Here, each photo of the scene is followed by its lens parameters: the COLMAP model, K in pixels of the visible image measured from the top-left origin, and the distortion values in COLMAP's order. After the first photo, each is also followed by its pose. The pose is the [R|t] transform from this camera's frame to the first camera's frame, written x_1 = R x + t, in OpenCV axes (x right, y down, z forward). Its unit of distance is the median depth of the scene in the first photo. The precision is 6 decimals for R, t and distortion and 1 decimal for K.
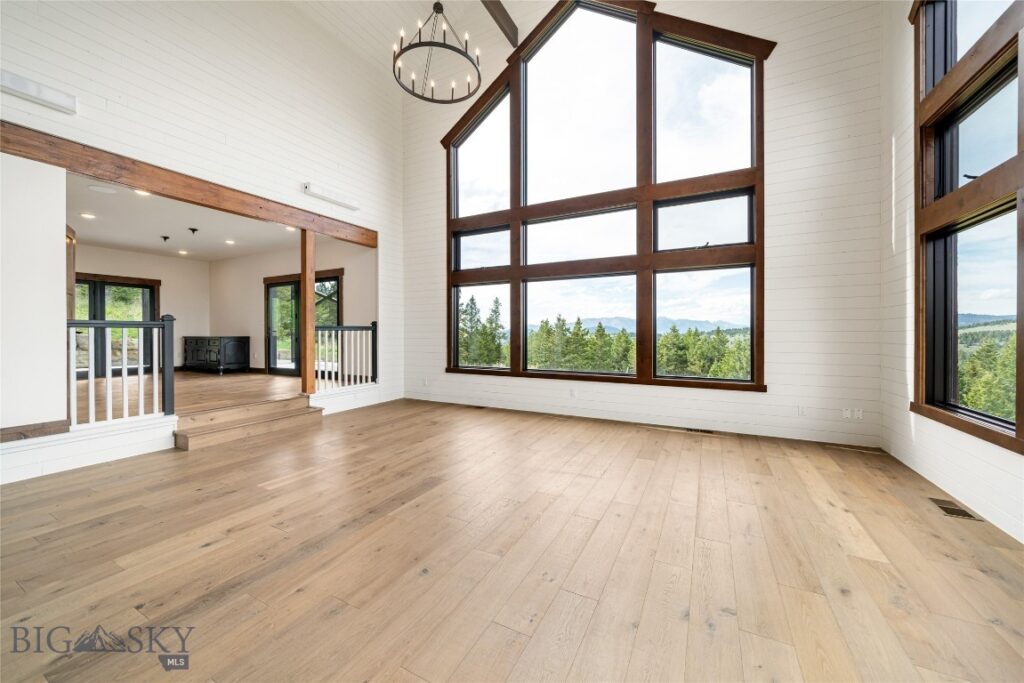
lens RADIAL K [[374.0, 0, 511.0], [0, 374.0, 334.4], [0, 0, 1]] dist [-0.000176, -0.000003]
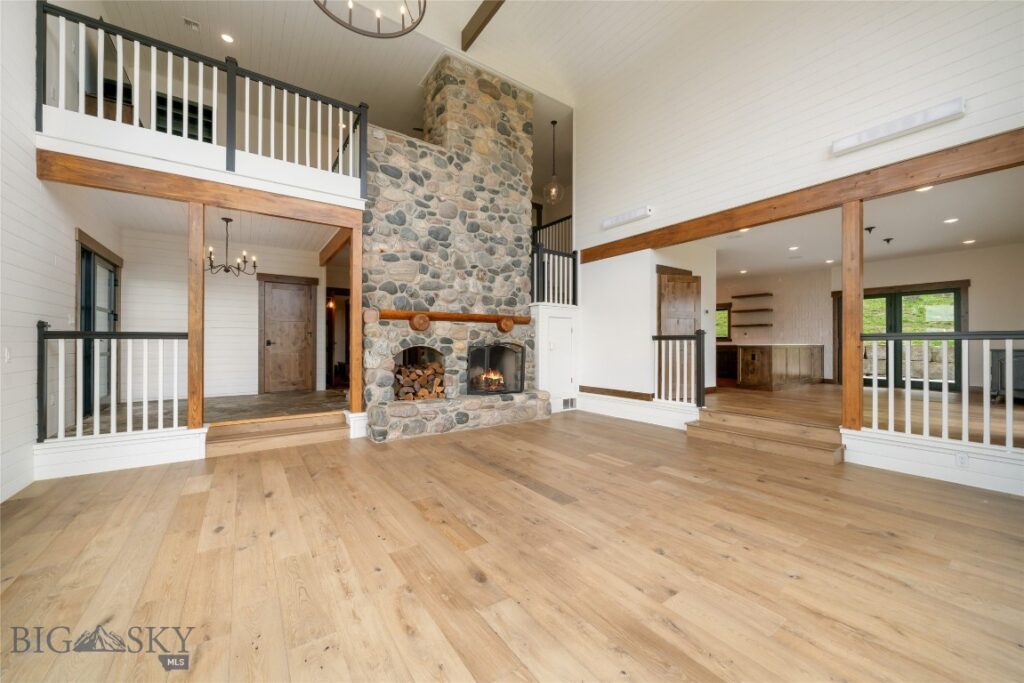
lens RADIAL K [[382.9, 0, 512.0], [0, 382.9, 341.5], [0, 0, 1]] dist [-0.001162, -0.000084]
pose [[-0.454400, -0.003811, -0.890789, 0.632883], [-0.004453, 0.999988, -0.002007, -0.006431], [0.890786, 0.003054, -0.454412, 1.157222]]
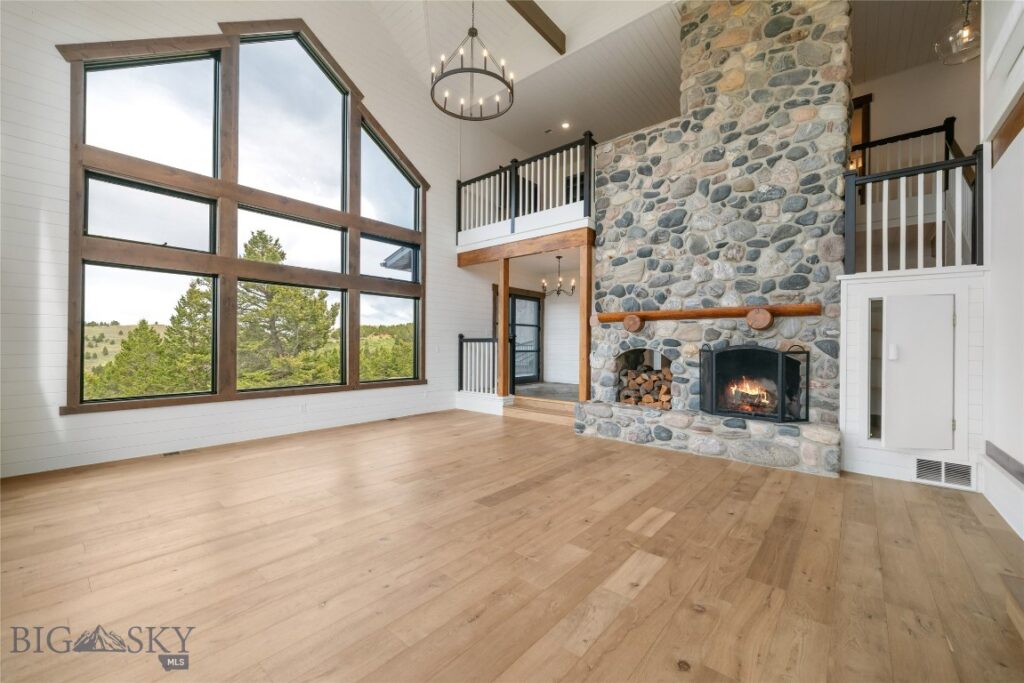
lens RADIAL K [[415.1, 0, 512.0], [0, 415.1, 341.5], [0, 0, 1]] dist [-0.000380, -0.000030]
pose [[-0.975990, -0.003452, 0.217789, -0.432655], [-0.004284, 0.999985, -0.003350, -0.008380], [-0.217774, -0.004203, -0.975990, 1.761476]]
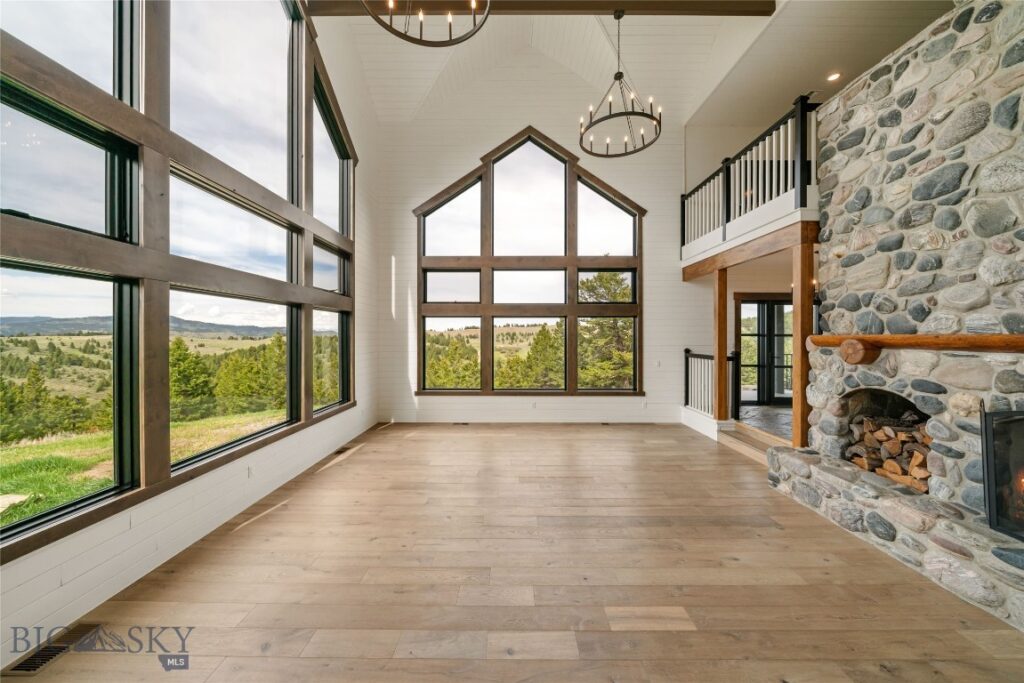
lens RADIAL K [[361.6, 0, 507.1], [0, 361.6, 335.1], [0, 0, 1]] dist [-0.003005, 0.000128]
pose [[-0.454337, 0.001471, 0.890829, -0.953548], [0.004108, 0.999991, 0.000444, -0.129722], [-0.890820, 0.003861, -0.454339, 1.379296]]
